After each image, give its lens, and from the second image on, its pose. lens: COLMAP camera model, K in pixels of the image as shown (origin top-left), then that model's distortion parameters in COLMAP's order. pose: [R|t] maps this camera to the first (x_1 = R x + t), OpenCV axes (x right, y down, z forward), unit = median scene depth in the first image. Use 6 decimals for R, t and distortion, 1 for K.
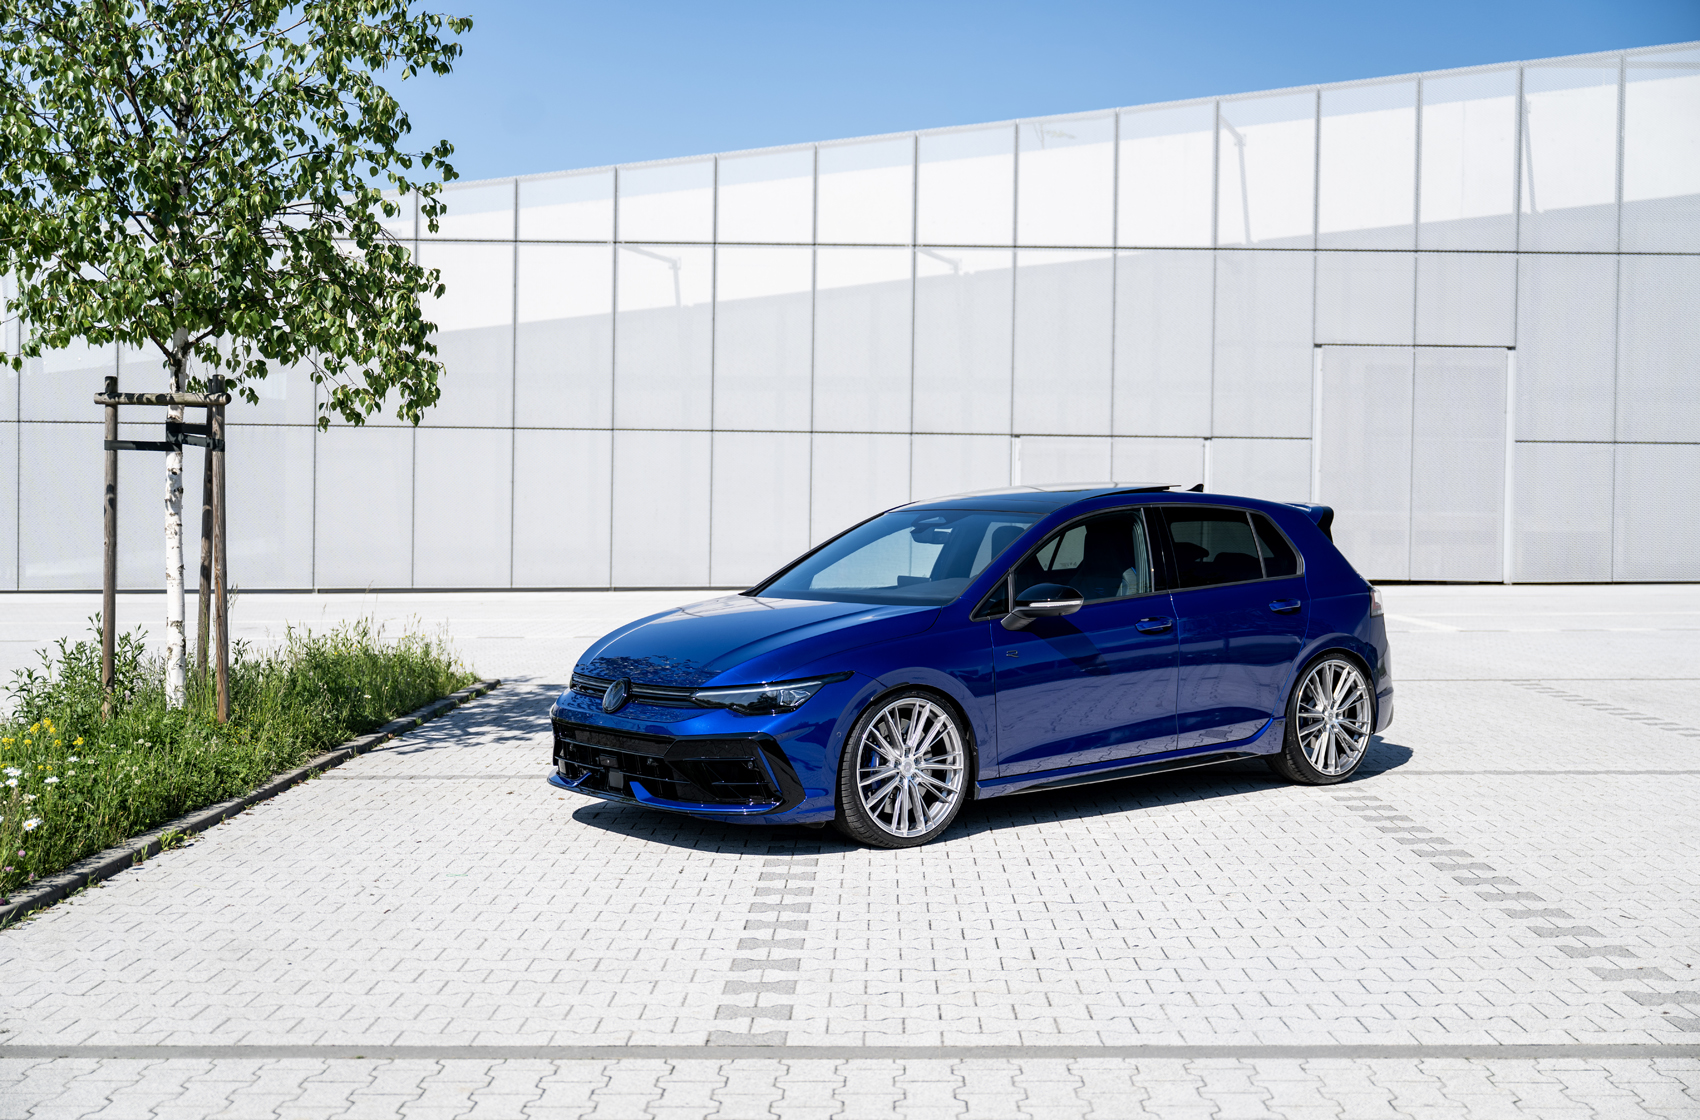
lens RADIAL K [[1916.0, 0, 861.1], [0, 1916.0, 577.1], [0, 0, 1]] dist [-0.004706, 0.000000]
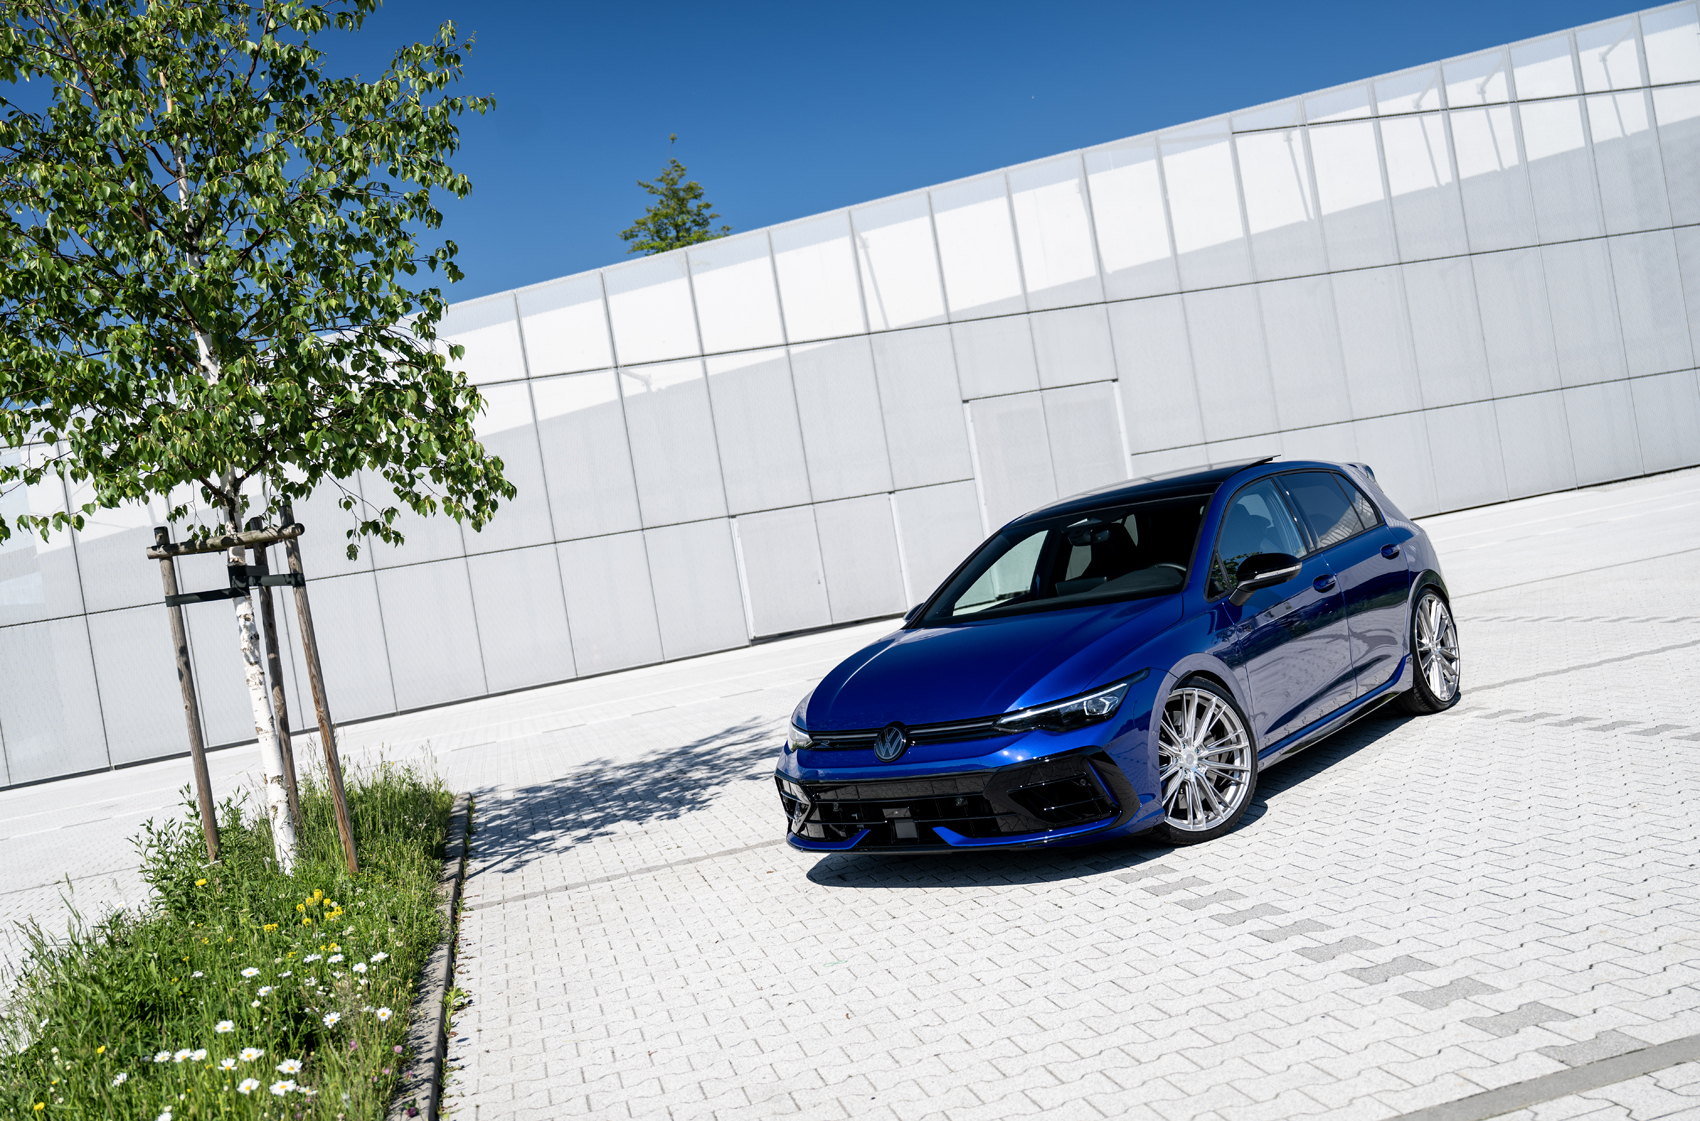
lens RADIAL K [[1599.7, 0, 884.4], [0, 1599.7, 608.9], [0, 0, 1]] dist [-0.009388, 0.000000]
pose [[0.960103, -0.175888, 0.217407, -0.231373], [0.180618, 0.983551, -0.001918, -0.002198], [-0.213494, 0.041109, 0.976079, 0.180462]]
